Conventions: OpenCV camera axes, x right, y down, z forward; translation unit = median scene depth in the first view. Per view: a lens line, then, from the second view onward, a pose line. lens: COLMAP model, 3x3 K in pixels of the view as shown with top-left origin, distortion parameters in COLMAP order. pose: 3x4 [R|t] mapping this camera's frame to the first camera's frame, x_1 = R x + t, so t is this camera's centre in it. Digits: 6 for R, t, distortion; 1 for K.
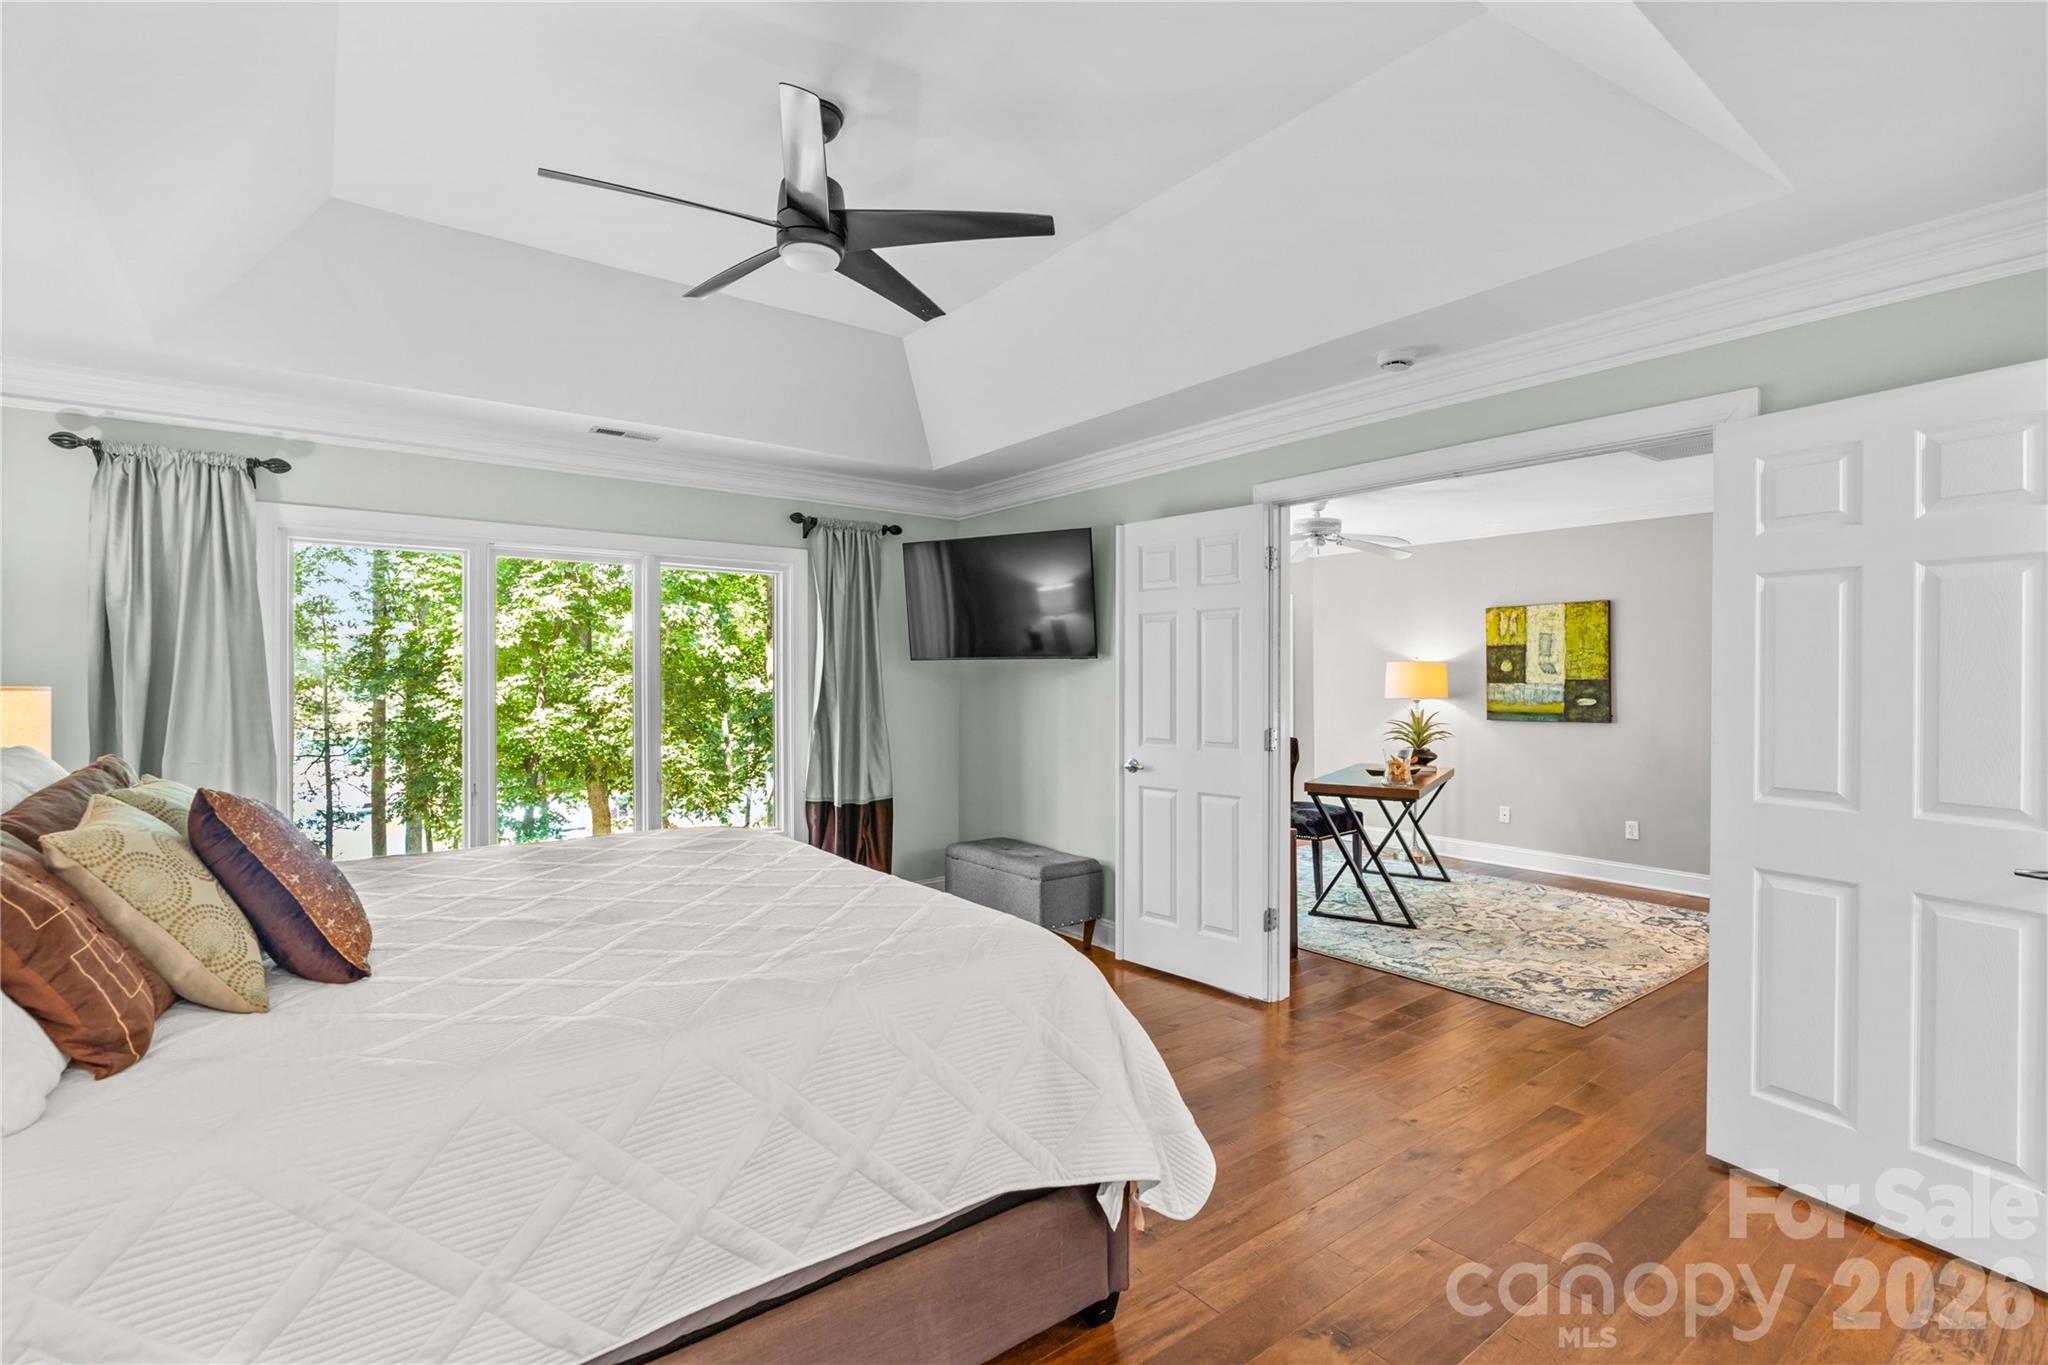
lens RADIAL K [[939.7, 0, 1016.3], [0, 939.7, 683.5], [0, 0, 1]] dist [-0.006266, 0.000562]
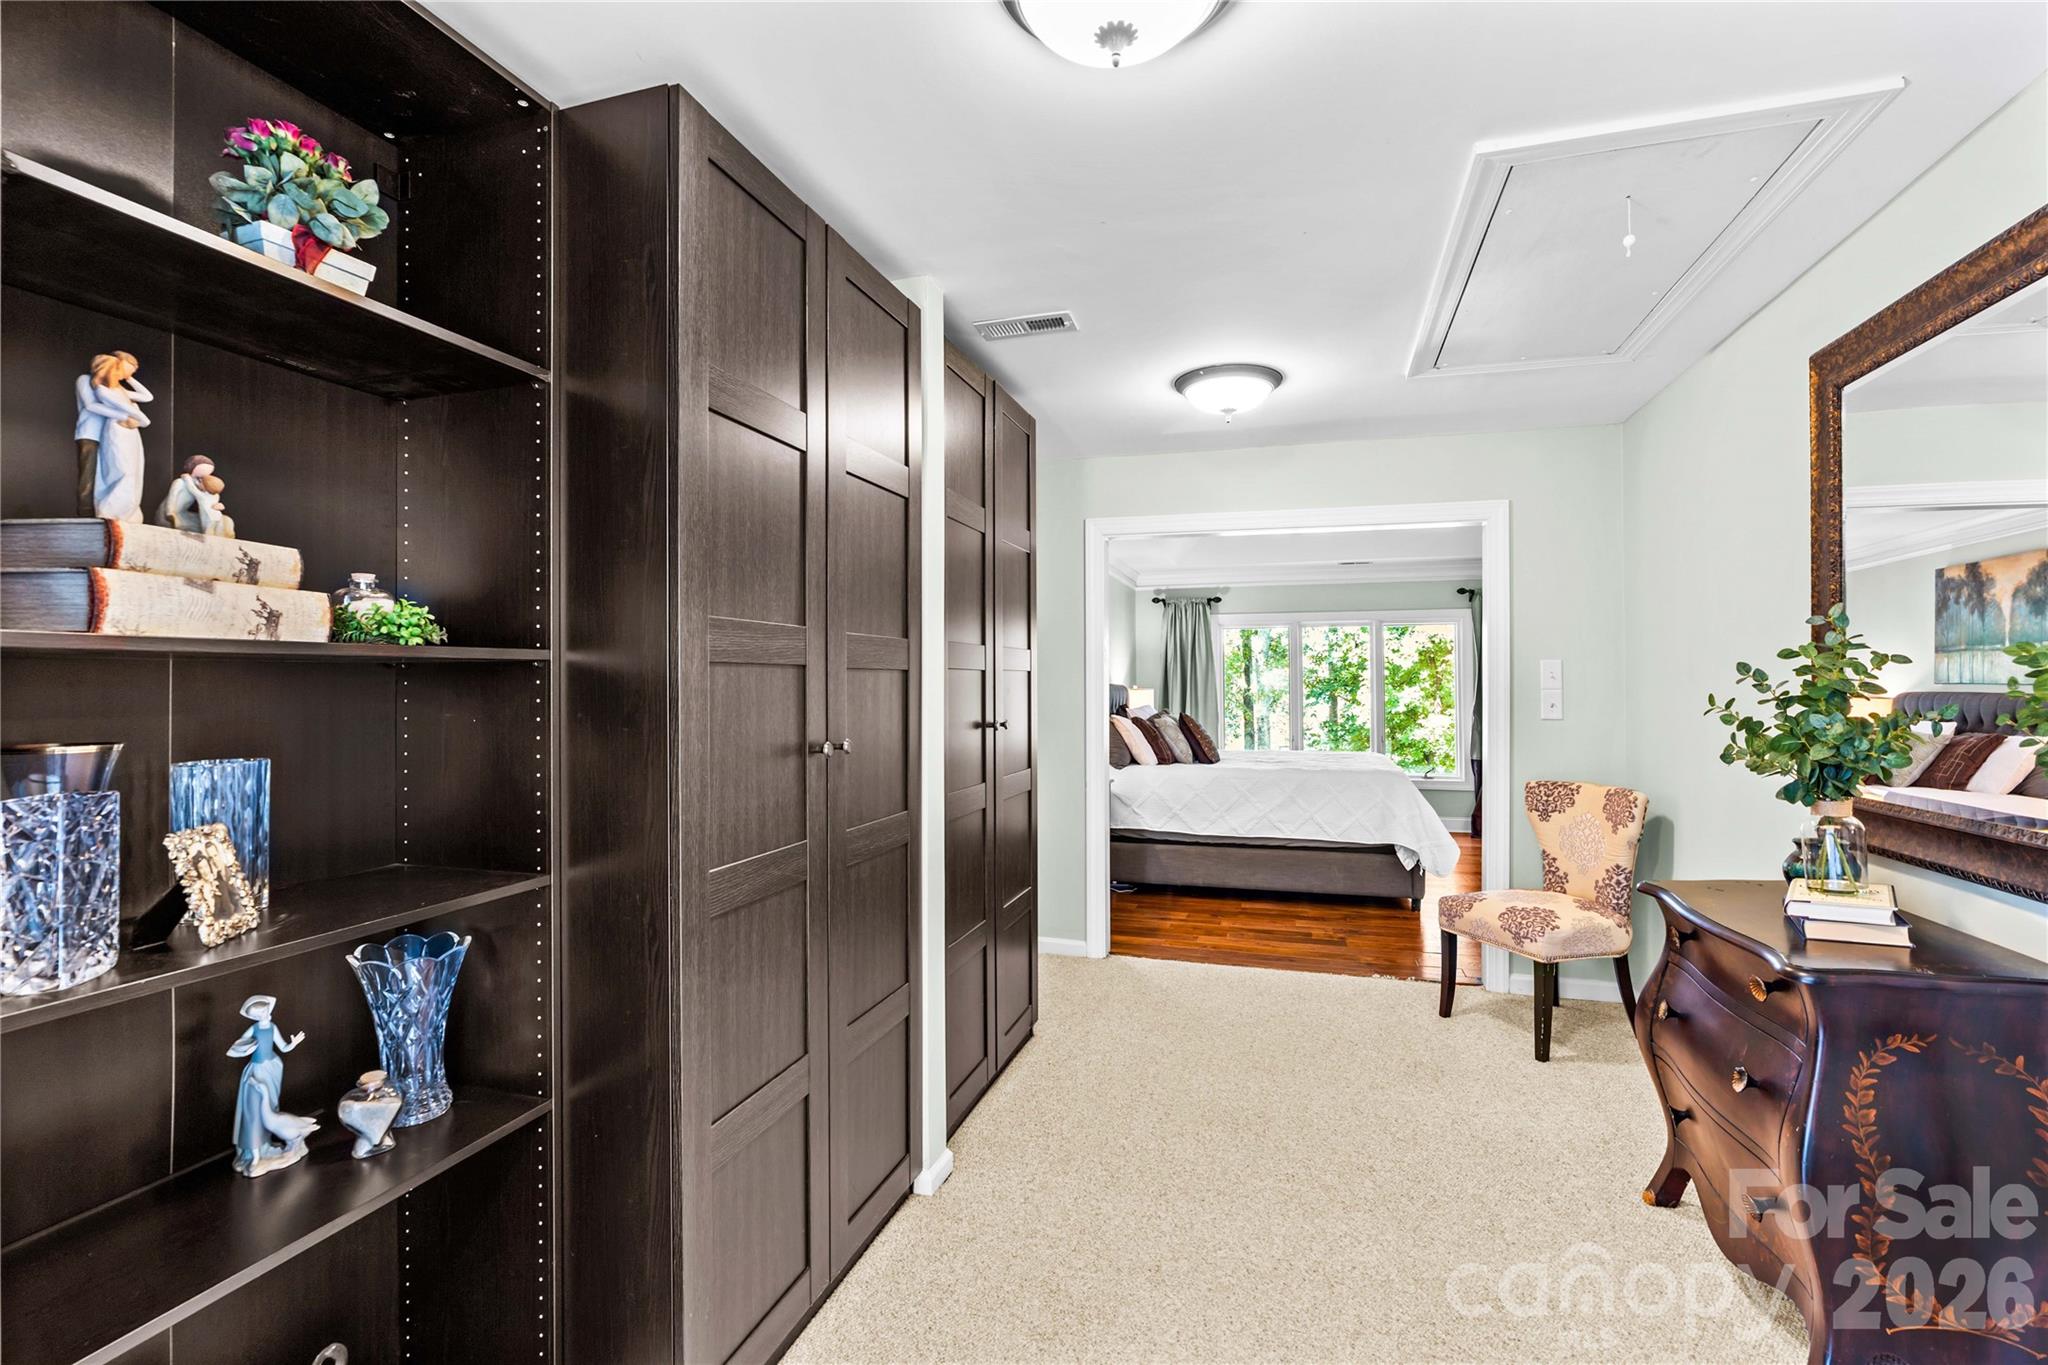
lens RADIAL K [[939.7, 0, 1016.3], [0, 939.7, 683.5], [0, 0, 1]] dist [-0.006266, 0.000562]
pose [[0.593000, -0.007974, -0.805163, 0.895284], [-0.003399, 0.999917, -0.012406, 0.020477], [0.805195, 0.010093, 0.592924, -0.898340]]
